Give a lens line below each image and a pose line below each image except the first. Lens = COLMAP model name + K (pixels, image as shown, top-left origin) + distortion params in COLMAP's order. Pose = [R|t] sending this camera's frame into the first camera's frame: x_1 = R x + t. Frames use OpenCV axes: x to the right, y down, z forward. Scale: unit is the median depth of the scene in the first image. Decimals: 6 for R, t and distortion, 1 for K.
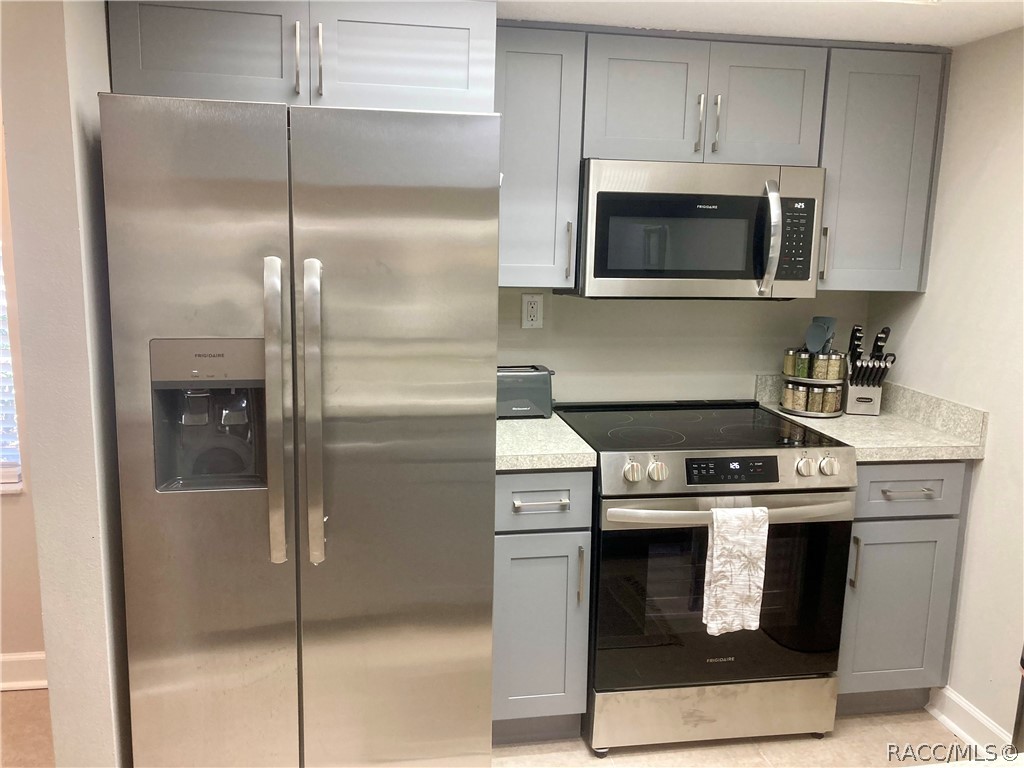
lens RADIAL K [[845.8, 0, 509.1], [0, 845.8, 384.0], [0, 0, 1]] dist [-0.003117, -0.003820]
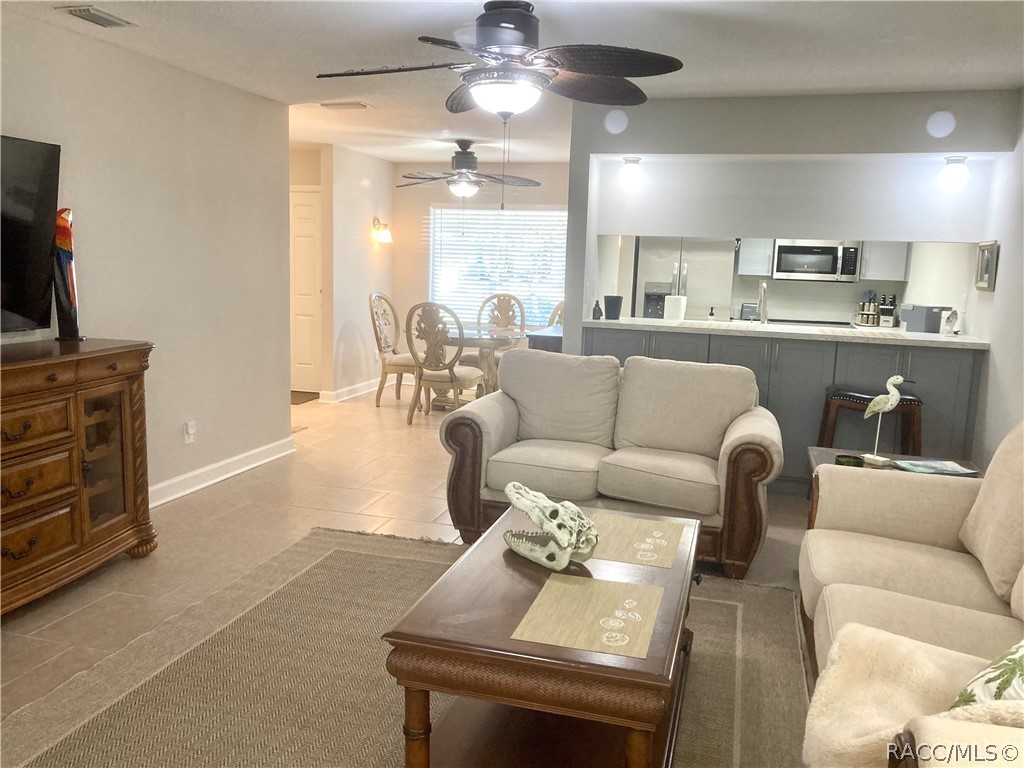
lens RADIAL K [[845.8, 0, 511.0], [0, 845.8, 382.9], [0, 0, 1]] dist [-0.003117, -0.003820]
pose [[0.897175, 0.078045, -0.434726, 0.598251], [-0.087209, 0.996189, -0.001137, 0.361471], [0.432980, 0.038932, 0.900562, -2.172454]]
